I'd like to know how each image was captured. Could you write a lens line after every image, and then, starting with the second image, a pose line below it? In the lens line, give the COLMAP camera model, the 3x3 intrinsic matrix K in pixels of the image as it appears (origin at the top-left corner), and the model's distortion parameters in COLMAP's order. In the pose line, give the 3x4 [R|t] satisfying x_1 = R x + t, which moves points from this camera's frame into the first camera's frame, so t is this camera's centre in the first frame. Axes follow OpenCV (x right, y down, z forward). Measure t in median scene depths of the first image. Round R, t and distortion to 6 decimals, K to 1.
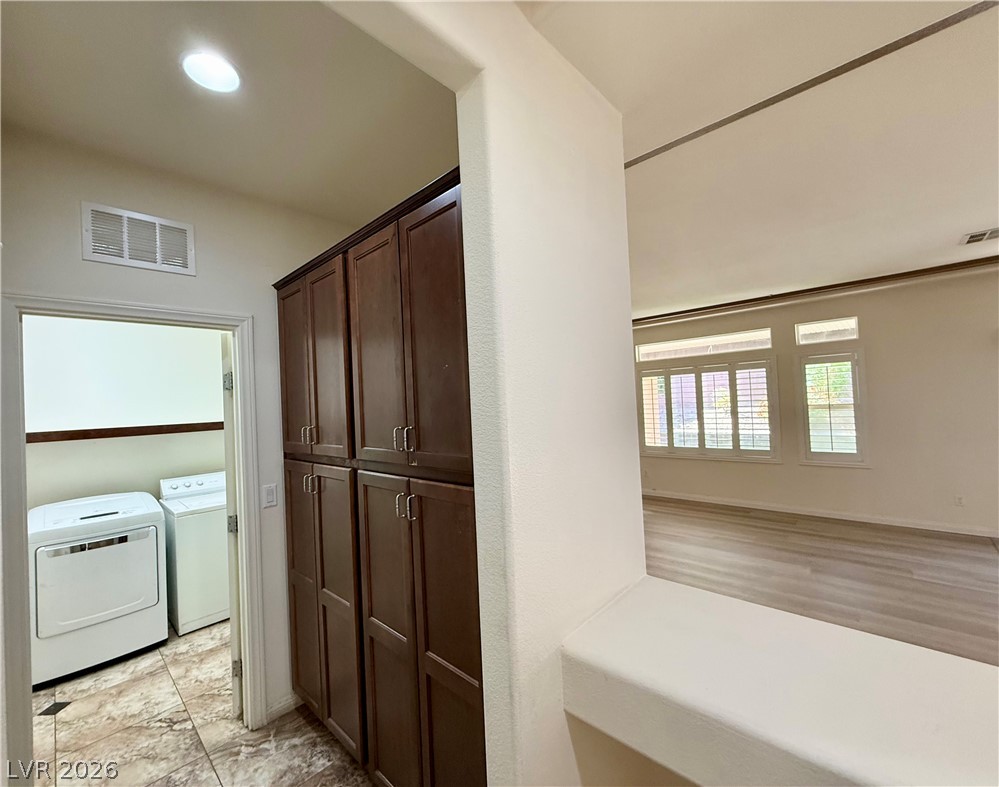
lens RADIAL K [[418.5, 0, 472.5], [0, 418.5, 393.6], [0, 0, 1]] dist [0.000285, -0.000197]
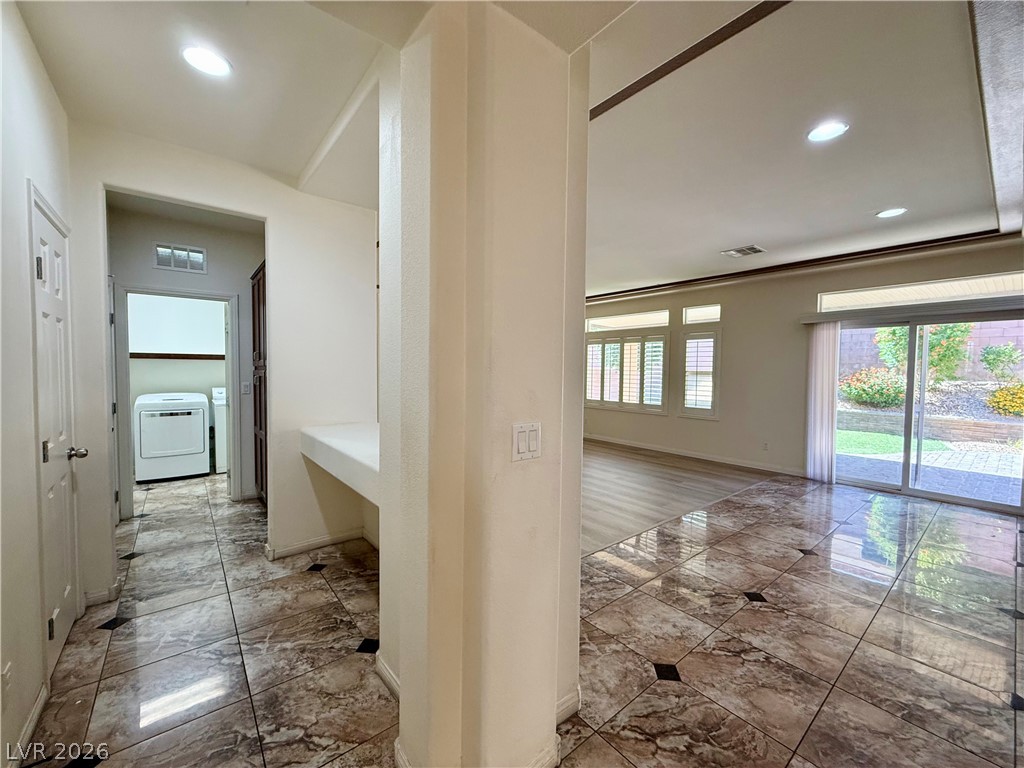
lens RADIAL K [[409.8, 0, 512.0], [0, 409.8, 384.0], [0, 0, 1]] dist [0.000496, 0.000336]
pose [[0.992984, 0.062540, -0.100359, 0.403242], [-0.056039, 0.996222, 0.066339, 0.012645], [0.104128, -0.060249, 0.992737, -0.329314]]
